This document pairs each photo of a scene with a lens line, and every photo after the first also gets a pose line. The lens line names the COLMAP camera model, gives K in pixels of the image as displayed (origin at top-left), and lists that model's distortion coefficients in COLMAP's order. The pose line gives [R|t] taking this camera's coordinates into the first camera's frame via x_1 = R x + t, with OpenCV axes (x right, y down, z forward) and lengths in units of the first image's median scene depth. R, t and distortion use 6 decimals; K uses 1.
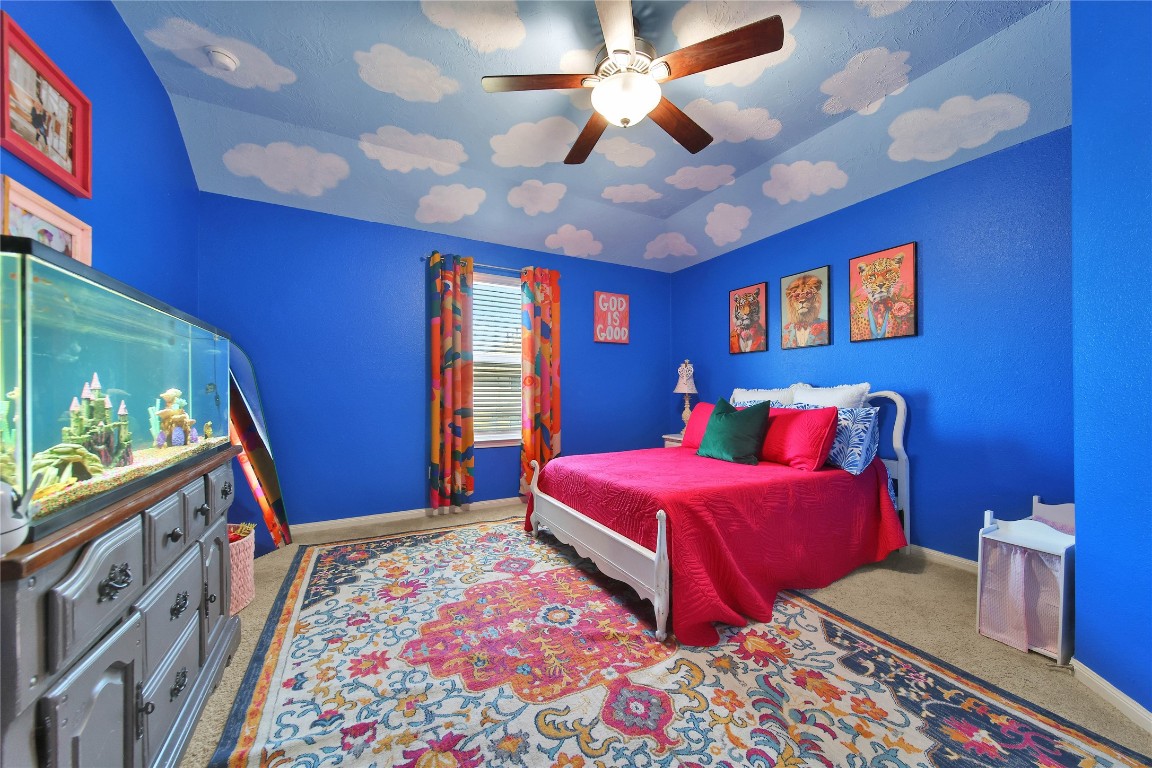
lens RADIAL K [[415.7, 0, 572.1], [0, 415.7, 387.8], [0, 0, 1]] dist [0.000530, -0.001019]
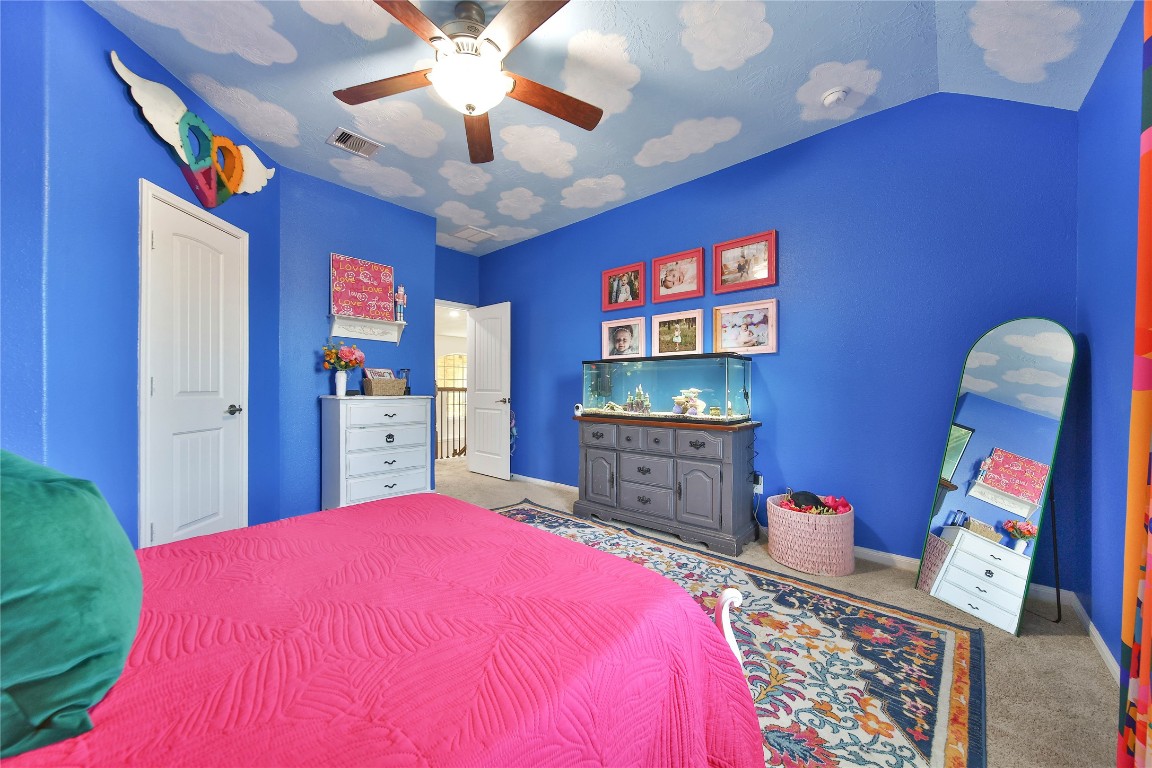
lens RADIAL K [[445.9, 0, 579.9], [0, 445.9, 387.5], [0, 0, 1]] dist [0.000315, 0.000020]
pose [[-0.934721, 0.001184, -0.355380, 0.214578], [0.002957, 0.999986, -0.004444, 0.002123], [0.355369, -0.005204, -0.934711, 1.695620]]
